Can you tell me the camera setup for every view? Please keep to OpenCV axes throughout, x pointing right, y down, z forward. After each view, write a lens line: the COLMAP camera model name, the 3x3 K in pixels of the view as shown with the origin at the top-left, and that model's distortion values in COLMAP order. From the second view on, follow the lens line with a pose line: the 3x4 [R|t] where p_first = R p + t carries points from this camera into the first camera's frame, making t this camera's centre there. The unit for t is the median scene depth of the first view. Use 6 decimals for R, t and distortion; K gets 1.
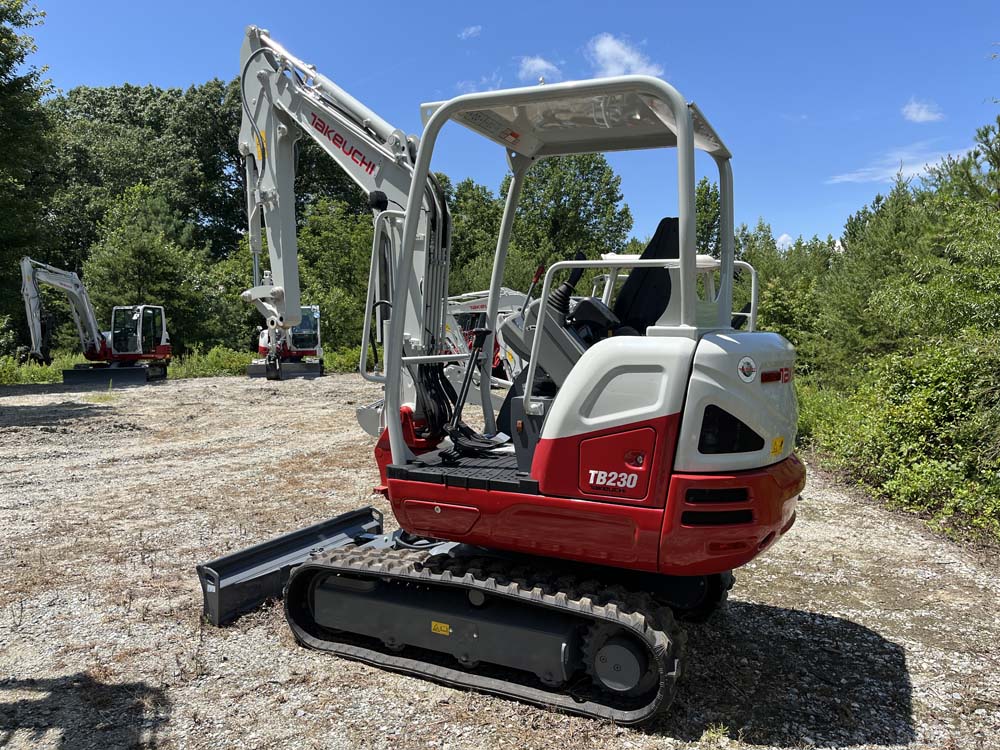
lens RADIAL K [[765.1, 0, 503.9], [0, 765.1, 388.7], [0, 0, 1]] dist [0.054785, -0.056259]
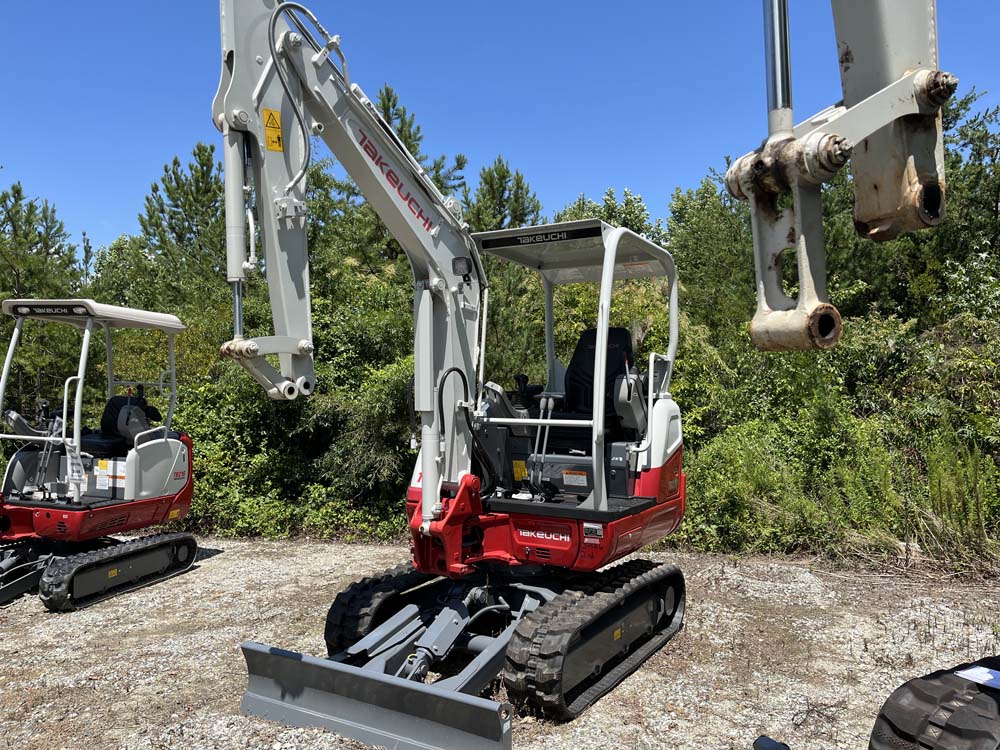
lens RADIAL K [[765.1, 0, 503.9], [0, 765.1, 388.7], [0, 0, 1]] dist [0.054785, -0.056259]
pose [[0.081587, -0.003413, 0.996660, -1.434020], [0.076487, 0.997066, -0.002847, -0.104901], [-0.993727, 0.076464, 0.081609, 1.118500]]
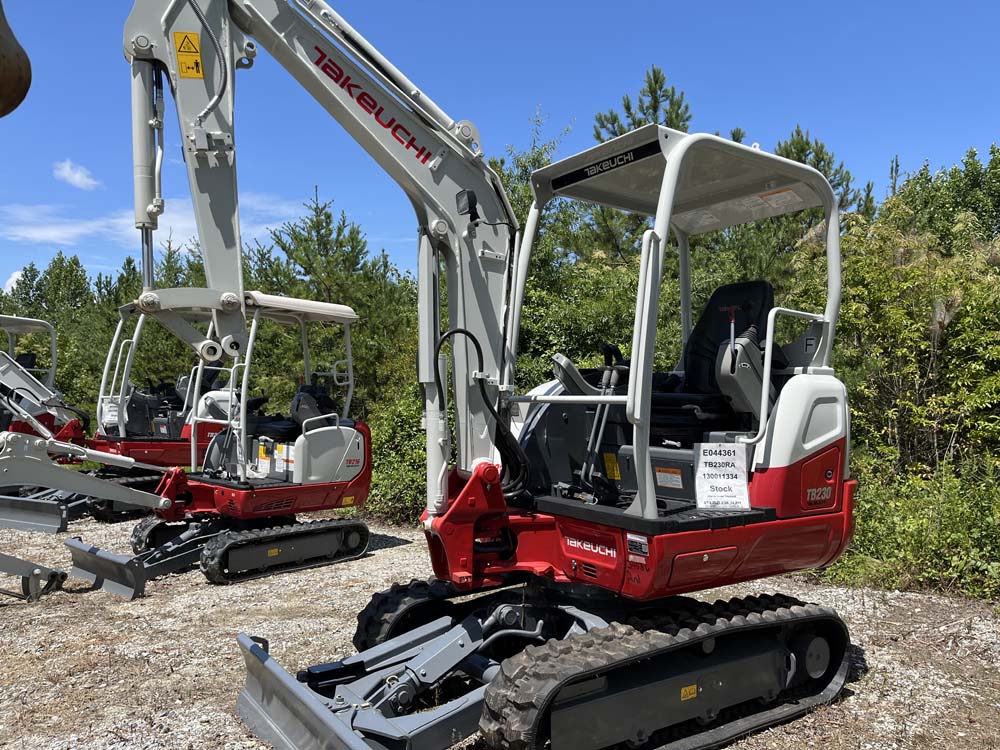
lens RADIAL K [[765.1, 0, 503.9], [0, 765.1, 388.7], [0, 0, 1]] dist [0.054785, -0.056259]
pose [[0.496482, 0.007491, 0.868015, -1.048214], [0.067127, 0.996637, -0.046996, -0.019209], [-0.865448, 0.081600, 0.494309, 0.754519]]
